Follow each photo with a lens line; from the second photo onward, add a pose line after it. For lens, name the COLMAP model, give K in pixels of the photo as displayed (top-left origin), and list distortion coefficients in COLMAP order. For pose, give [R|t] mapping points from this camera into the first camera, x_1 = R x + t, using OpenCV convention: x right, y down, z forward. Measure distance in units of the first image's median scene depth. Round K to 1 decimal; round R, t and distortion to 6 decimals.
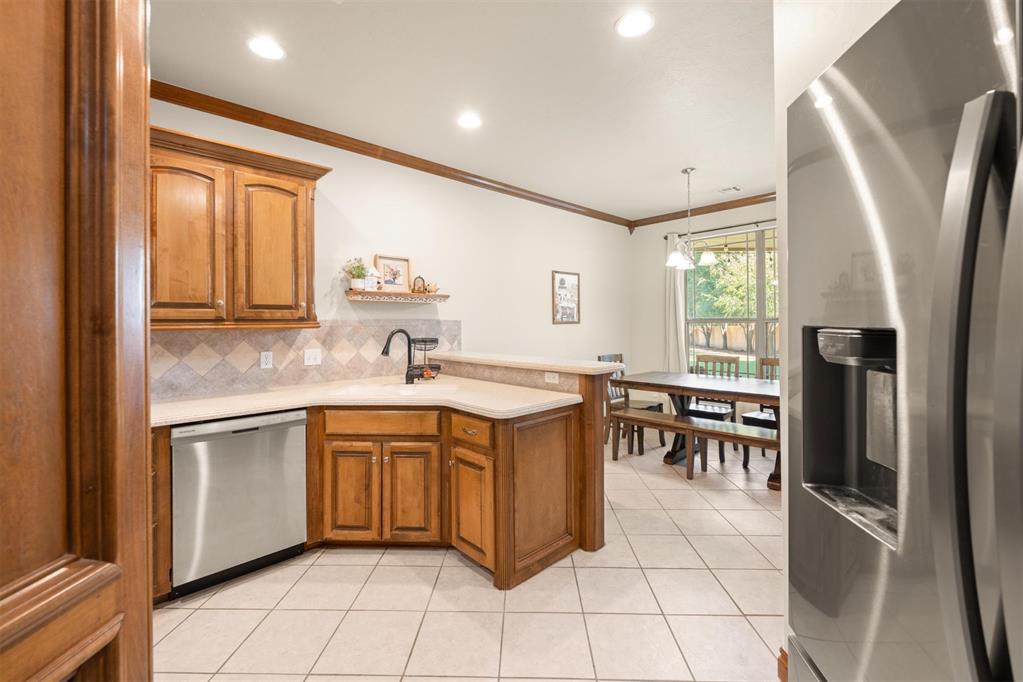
lens RADIAL K [[424.5, 0, 514.6], [0, 424.5, 319.4], [0, 0, 1]] dist [0.000217, 0.000044]
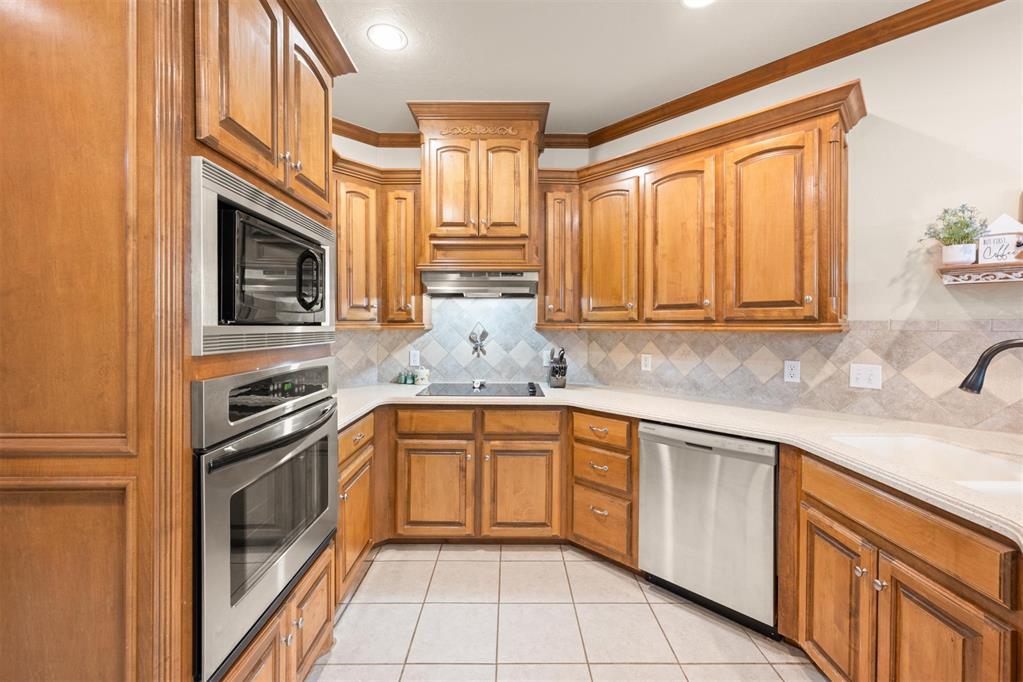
lens RADIAL K [[416.0, 0, 507.6], [0, 416.0, 325.9], [0, 0, 1]] dist [-0.000824, 0.000012]
pose [[0.027145, 0.010855, -0.999573, 0.184316], [0.005102, 0.999927, 0.010998, 0.000060], [0.999618, -0.005398, 0.027088, 0.490538]]
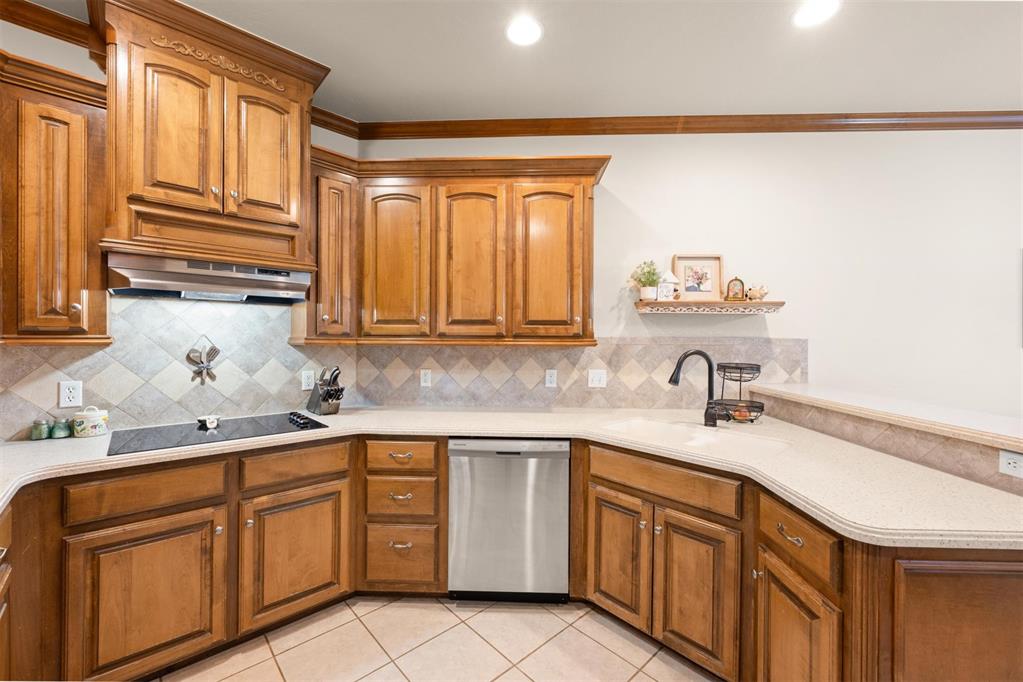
lens RADIAL K [[412.1, 0, 509.5], [0, 412.1, 341.1], [0, 0, 1]] dist [-0.002539, -0.000177]
pose [[0.695254, 0.014011, -0.718628, 0.020247], [-0.006058, 0.999889, 0.013634, -0.000542], [0.718739, -0.005126, 0.695261, 0.308557]]
